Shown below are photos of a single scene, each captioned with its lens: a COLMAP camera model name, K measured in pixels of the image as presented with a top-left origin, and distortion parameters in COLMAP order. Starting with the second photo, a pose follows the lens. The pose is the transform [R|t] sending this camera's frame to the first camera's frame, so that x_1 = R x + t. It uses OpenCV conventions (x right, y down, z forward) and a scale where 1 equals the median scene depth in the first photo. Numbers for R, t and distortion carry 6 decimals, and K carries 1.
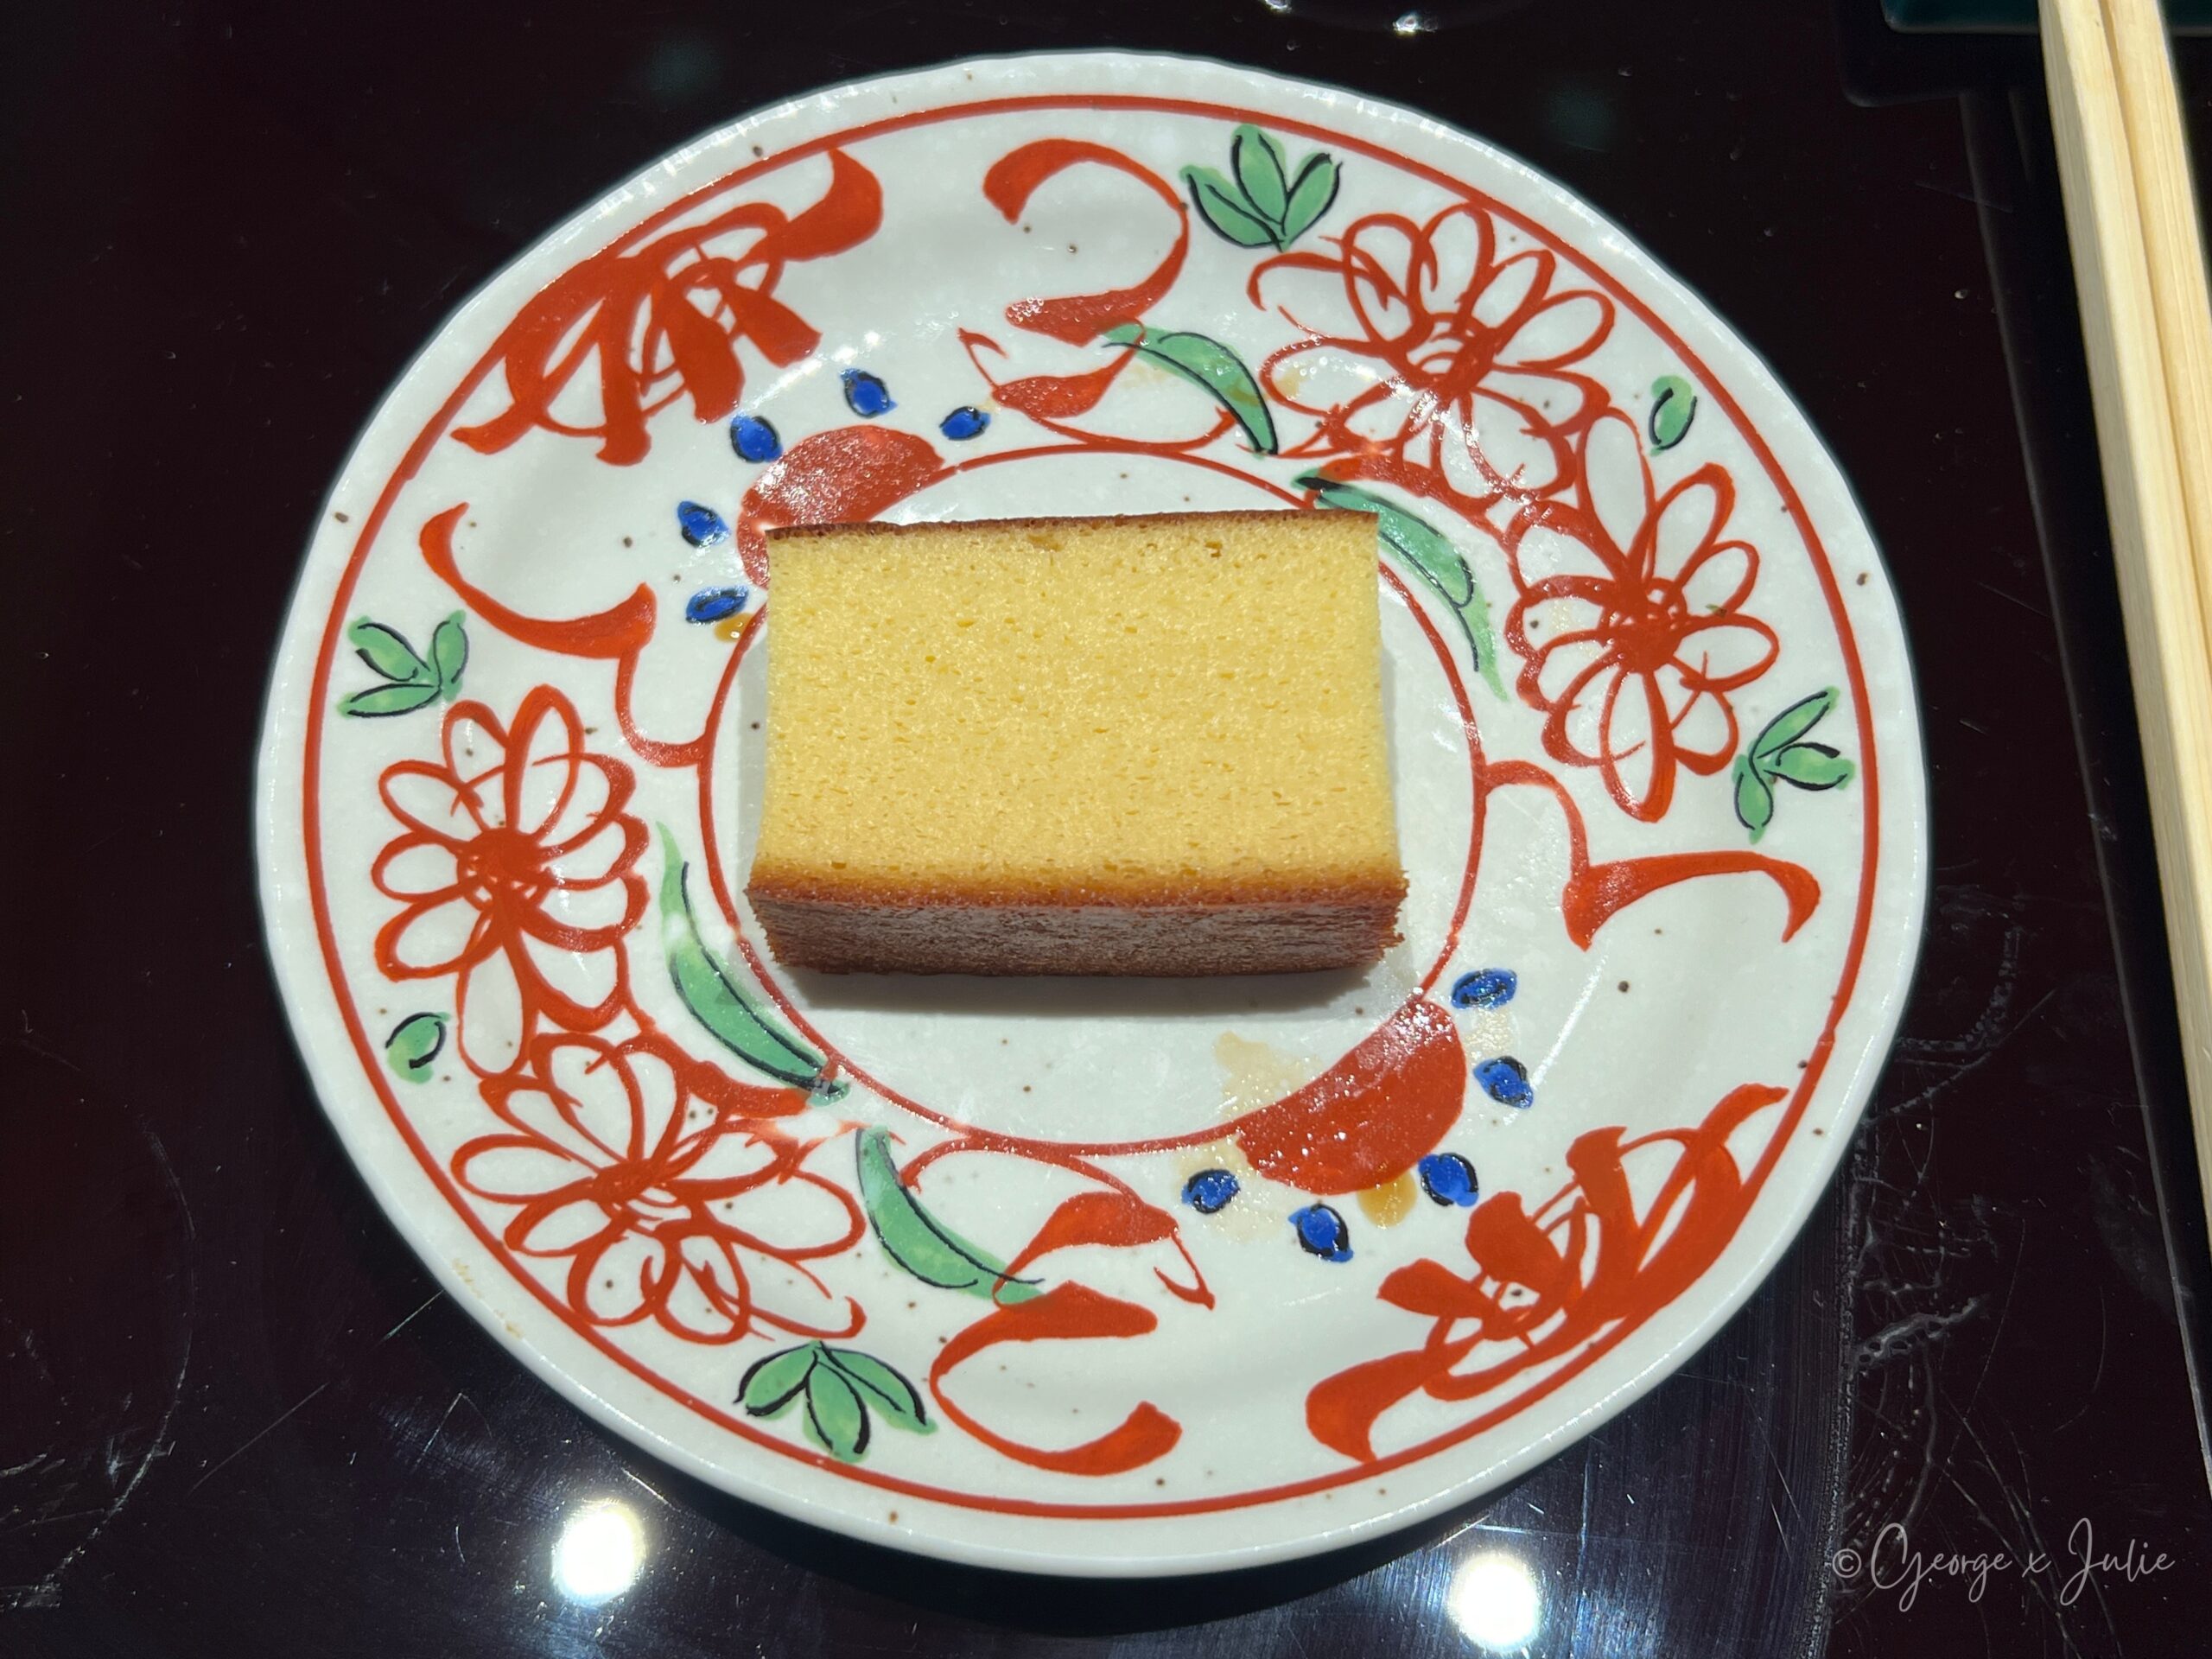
lens RADIAL K [[2490.3, 0, 1110.5], [0, 2490.3, 826.9], [0, 0, 1]] dist [0.094220, 0.000000]
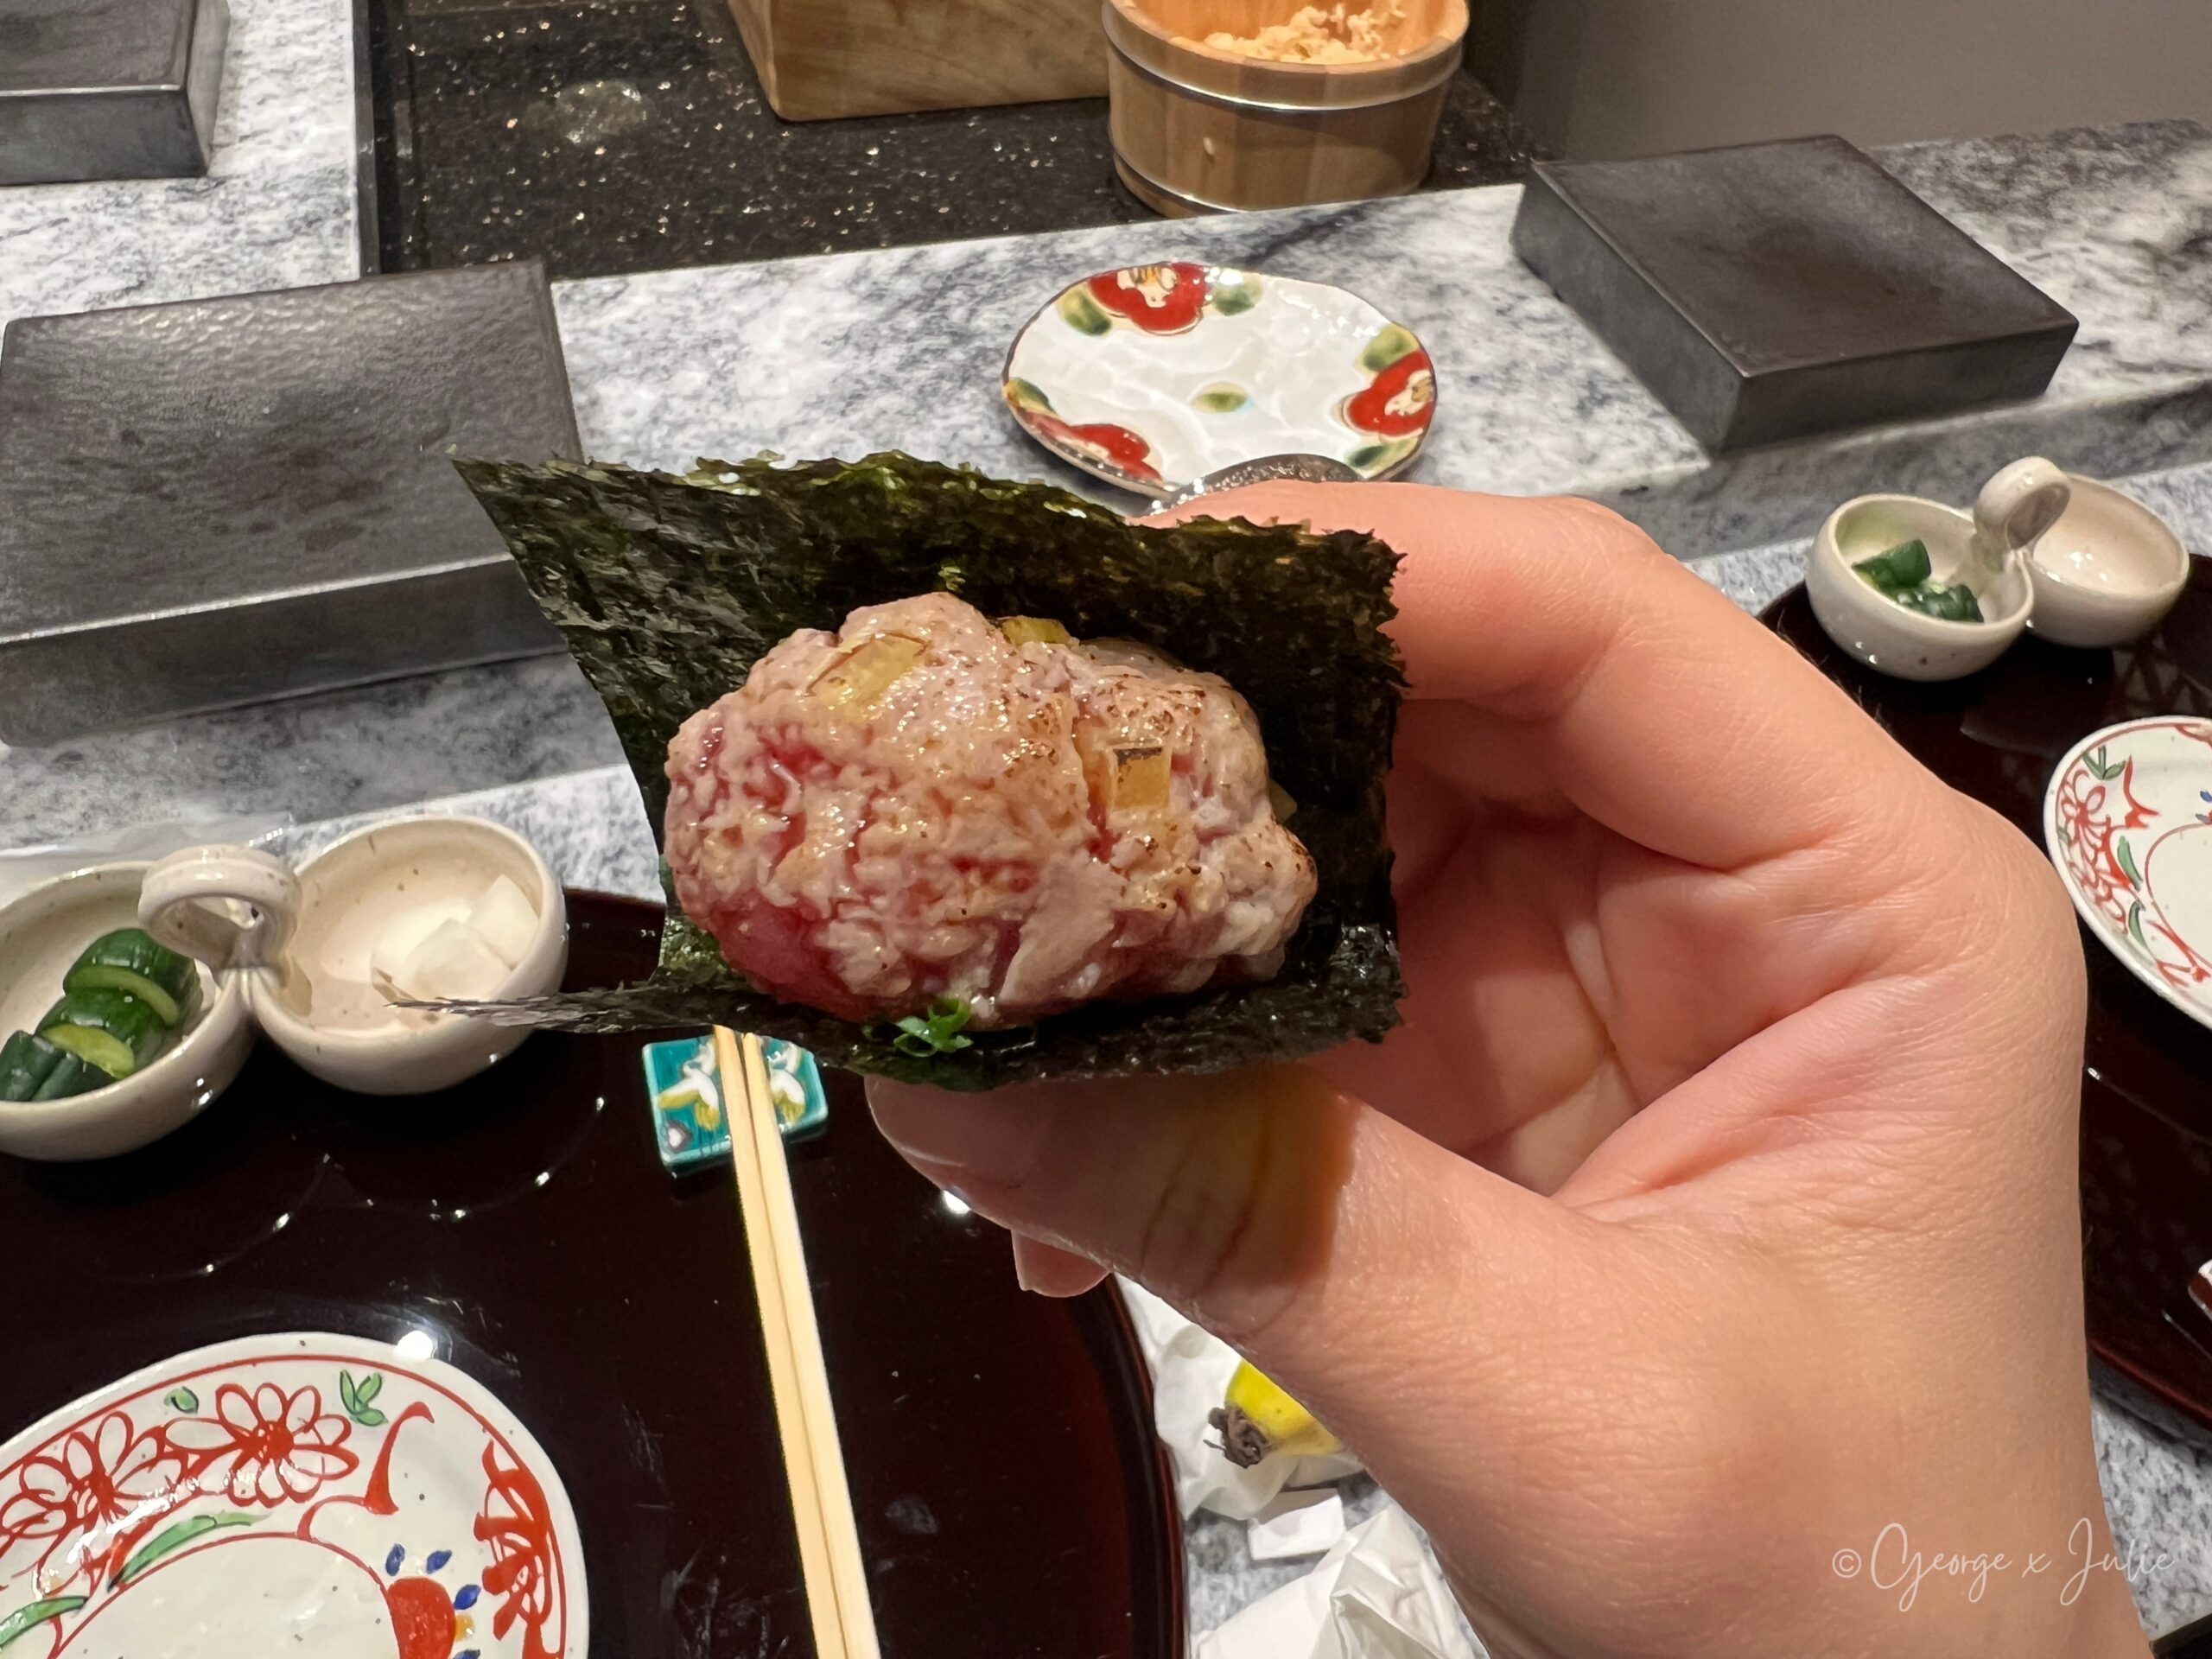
lens RADIAL K [[1702.4, 0, 1182.9], [0, 1702.4, 680.6], [0, 0, 1]] dist [-0.001884, 0.006855]
pose [[0.156496, -0.695342, 0.701433, -0.271260], [0.879013, 0.421898, 0.222120, 0.012569], [-0.450383, 0.581808, 0.677240, -0.854233]]
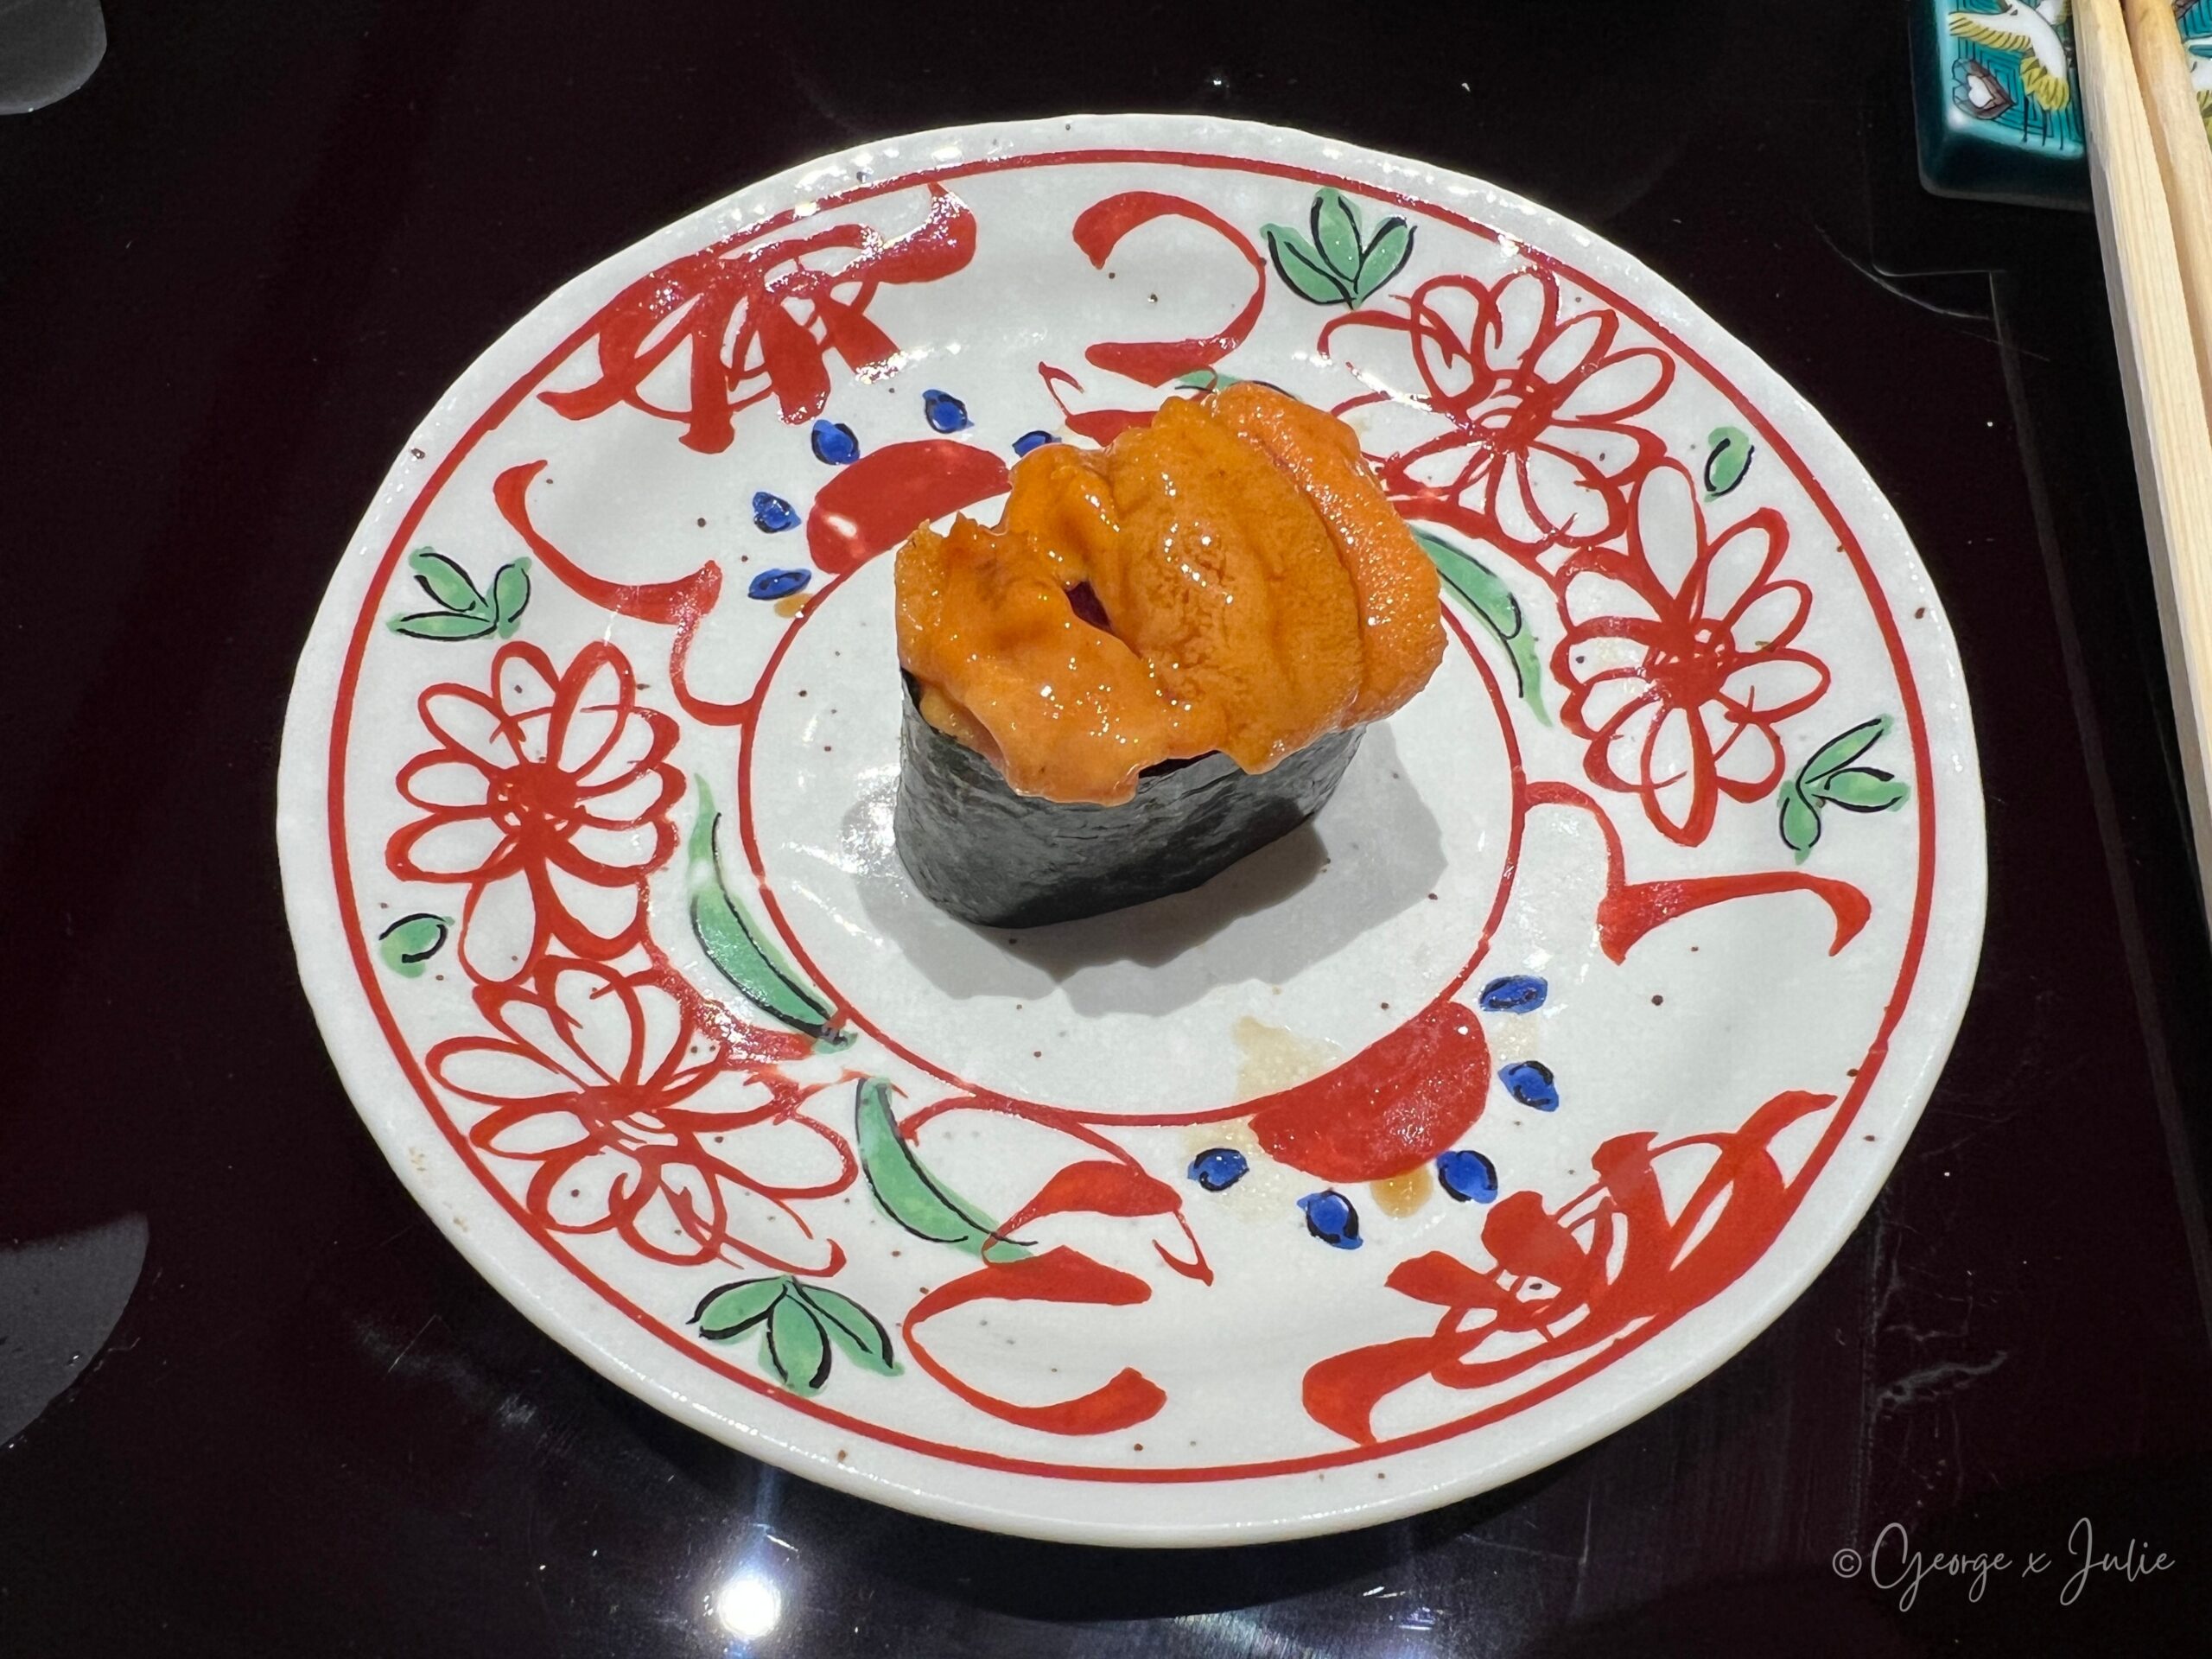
lens RADIAL K [[1849.6, 0, 1114.0], [0, 1849.6, 972.3], [0, 0, 1]] dist [0.016858, 0.010407]
pose [[0.996554, 0.073593, -0.038264, 0.020751], [-0.076258, 0.994367, -0.073611, 0.119998], [0.032631, 0.076275, 0.996553, 0.268643]]
